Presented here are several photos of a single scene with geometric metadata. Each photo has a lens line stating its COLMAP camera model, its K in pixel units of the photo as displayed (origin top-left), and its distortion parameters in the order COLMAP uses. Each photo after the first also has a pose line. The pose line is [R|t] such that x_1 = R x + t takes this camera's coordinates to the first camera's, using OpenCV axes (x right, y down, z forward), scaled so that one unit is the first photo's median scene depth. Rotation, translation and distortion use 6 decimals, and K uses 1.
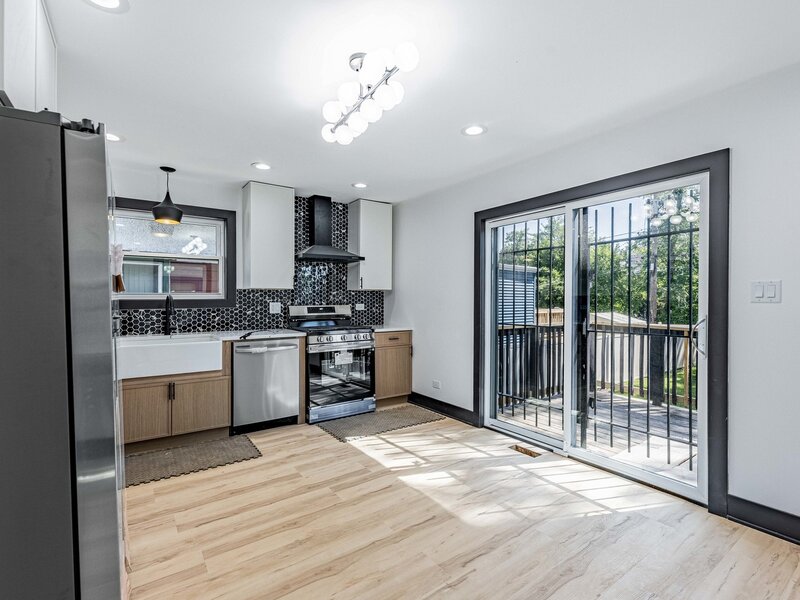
lens RADIAL K [[375.5, 0, 402.3], [0, 375.5, 304.6], [0, 0, 1]] dist [0.003074, 0.000300]
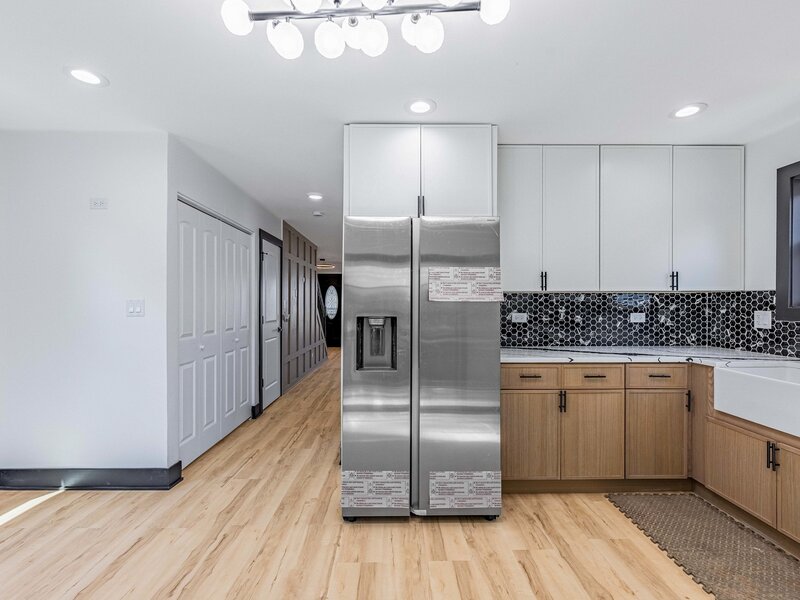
lens RADIAL K [[388.4, 0, 419.2], [0, 388.4, 303.1], [0, 0, 1]] dist [-0.000365, 0.000140]
pose [[-0.563452, -0.005874, -0.826128, 0.184118], [-0.012066, 0.999927, 0.001120, -0.010318], [0.826061, 0.010599, -0.563482, 0.696364]]
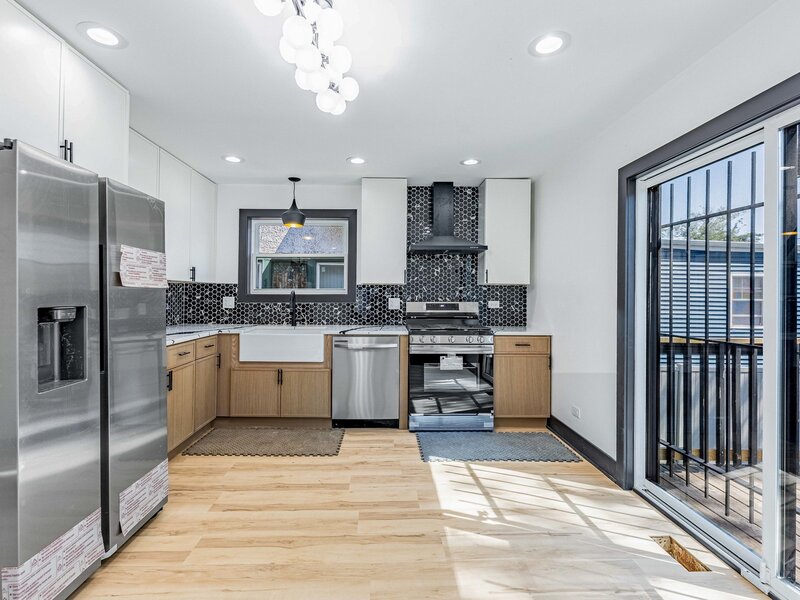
lens RADIAL K [[380.5, 0, 396.2], [0, 380.5, 293.3], [0, 0, 1]] dist [0.000118, -0.000101]
pose [[0.833009, 0.002504, -0.553254, 0.230350], [-0.014430, 0.999748, -0.017202, -0.001237], [0.553071, 0.022313, 0.832835, 0.196963]]
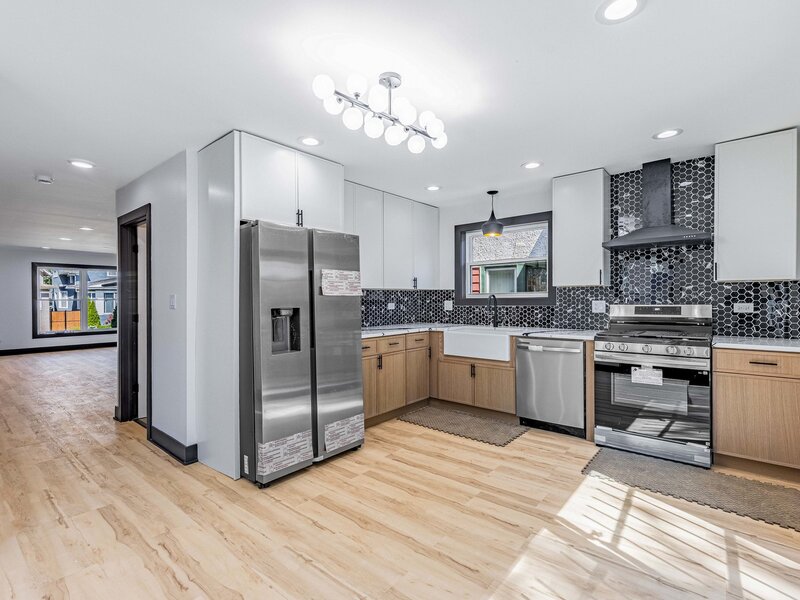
lens RADIAL K [[388.4, 0, 419.2], [0, 388.4, 303.1], [0, 0, 1]] dist [-0.000365, 0.000140]
pose [[0.283936, 0.009315, -0.958798, 0.462584], [-0.005753, 0.999951, 0.008012, -0.005126], [0.958826, 0.003241, 0.283976, 0.358945]]
